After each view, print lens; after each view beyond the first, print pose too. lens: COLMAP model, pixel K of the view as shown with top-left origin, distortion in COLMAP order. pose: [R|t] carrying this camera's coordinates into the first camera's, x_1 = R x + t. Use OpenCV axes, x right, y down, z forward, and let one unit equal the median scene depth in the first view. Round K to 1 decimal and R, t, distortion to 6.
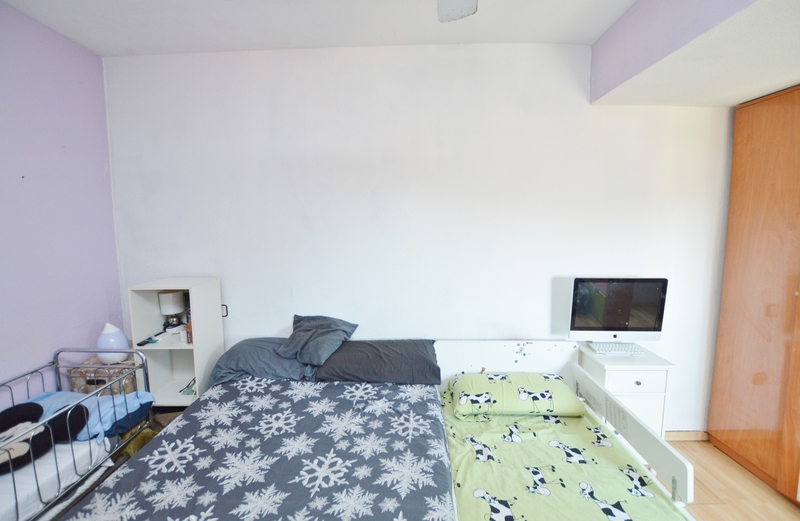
lens RADIAL K [[362.2, 0, 399.2], [0, 362.2, 259.4], [0, 0, 1]] dist [-0.030733, 0.003104]
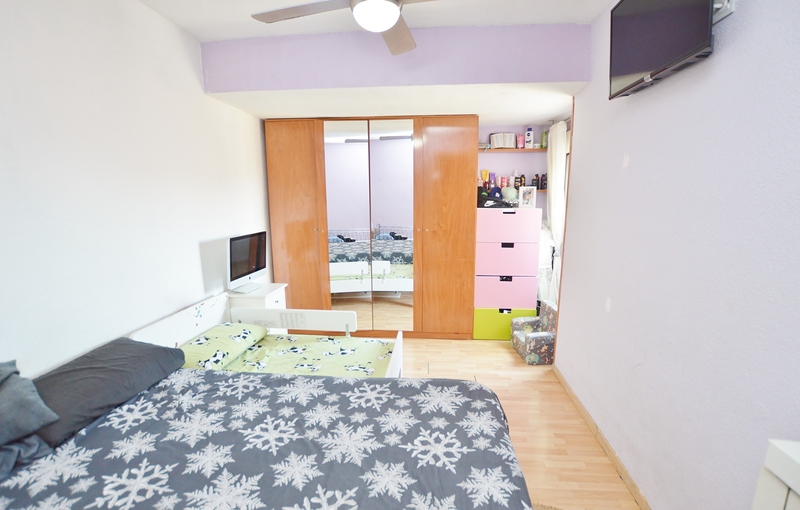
lens RADIAL K [[369.1, 0, 399.3], [0, 369.1, 254.0], [0, 0, 1]] dist [-0.029879, 0.003012]
pose [[0.075102, -0.156270, 0.984855, -0.805307], [0.111147, 0.982802, 0.147469, -0.017945], [-0.990962, 0.098388, 0.091179, 0.352061]]
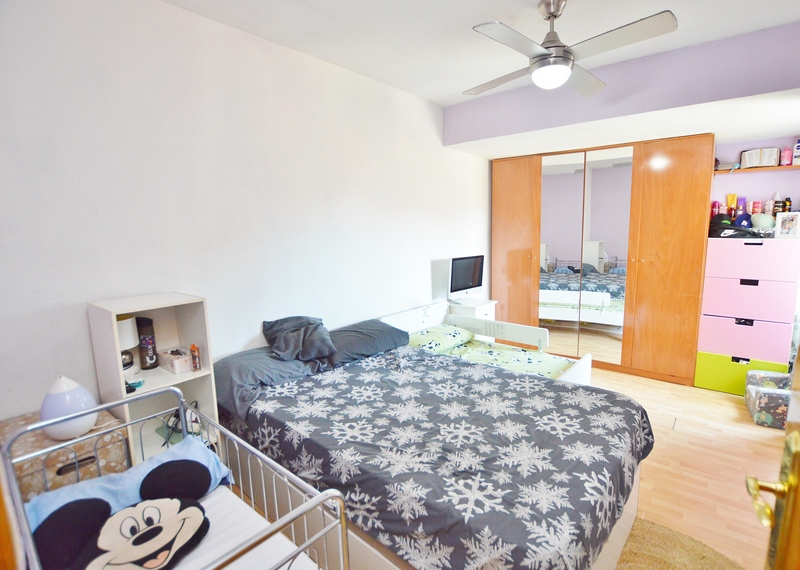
lens RADIAL K [[385.0, 0, 426.4], [0, 385.0, 284.2], [0, 0, 1]] dist [-0.026419, 0.000206]
pose [[0.607161, -0.117624, 0.785824, -1.023233], [0.095605, 0.992612, 0.074708, 0.030592], [-0.788806, 0.029769, 0.613921, 0.069876]]
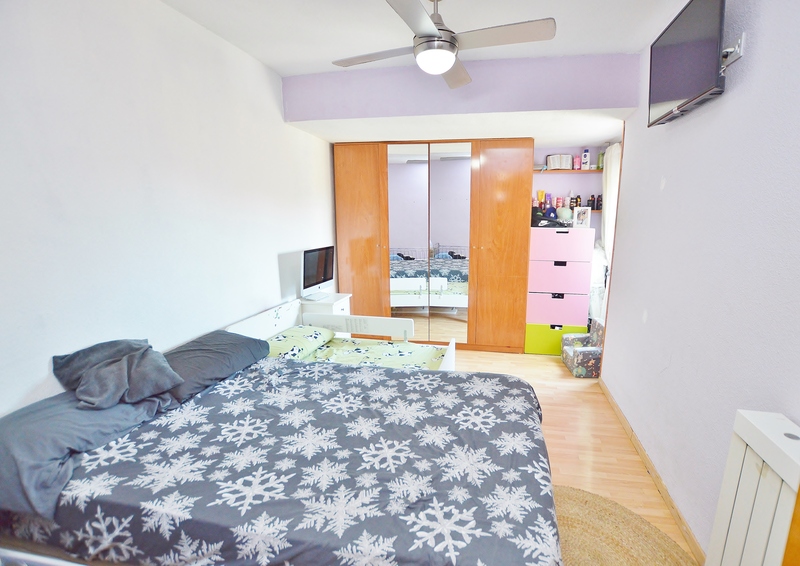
lens RADIAL K [[382.4, 0, 425.1], [0, 382.4, 282.4], [0, 0, 1]] dist [-0.029783, 0.003151]
pose [[0.167549, -0.168397, 0.971375, -0.999296], [0.101670, 0.983002, 0.152876, -0.006467], [-0.980607, 0.073145, 0.181822, 0.312990]]
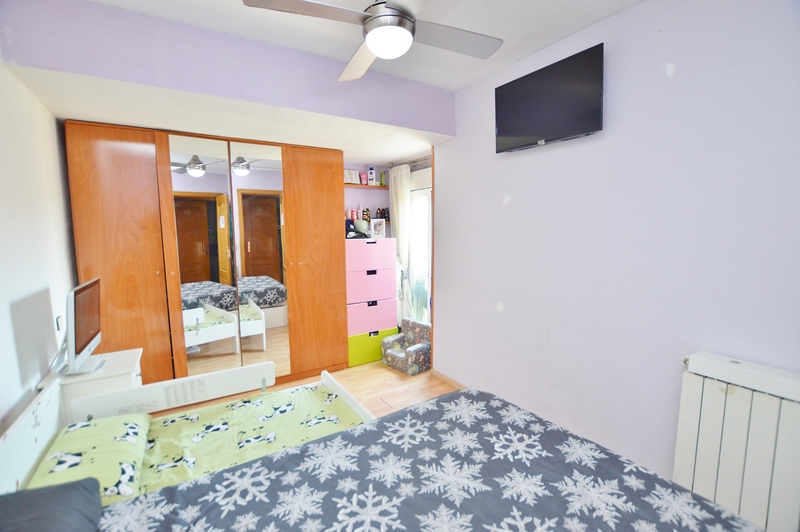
lens RADIAL K [[359.2, 0, 398.1], [0, 359.2, 264.5], [0, 0, 1]] dist [-0.031446, 0.003628]
pose [[-0.558088, -0.073907, 0.826484, -0.626275], [0.101997, 0.982362, 0.156721, -0.062766], [-0.823489, 0.171763, -0.540706, 0.916024]]
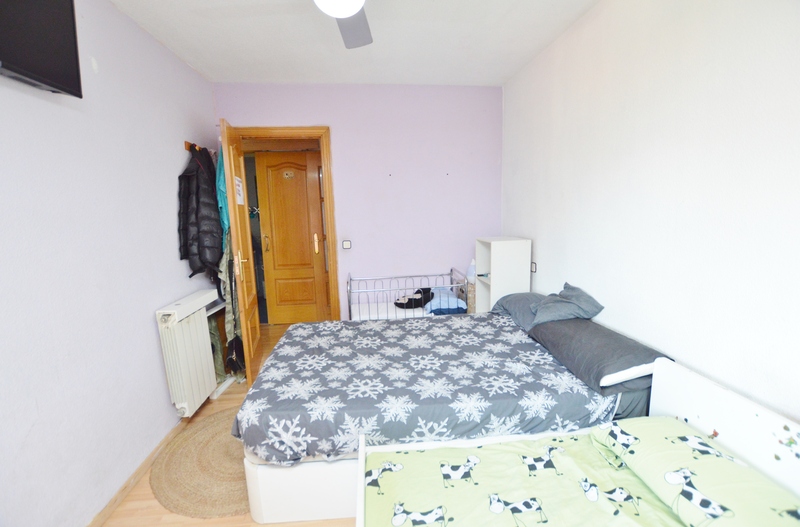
lens RADIAL K [[359.2, 0, 397.6], [0, 359.2, 263.3], [0, 0, 1]] dist [-0.031446, 0.003628]
pose [[0.123384, 0.157615, -0.979762, 0.844715], [-0.077033, 0.985848, 0.148894, -0.022431], [0.989365, 0.057103, 0.133779, 0.473472]]
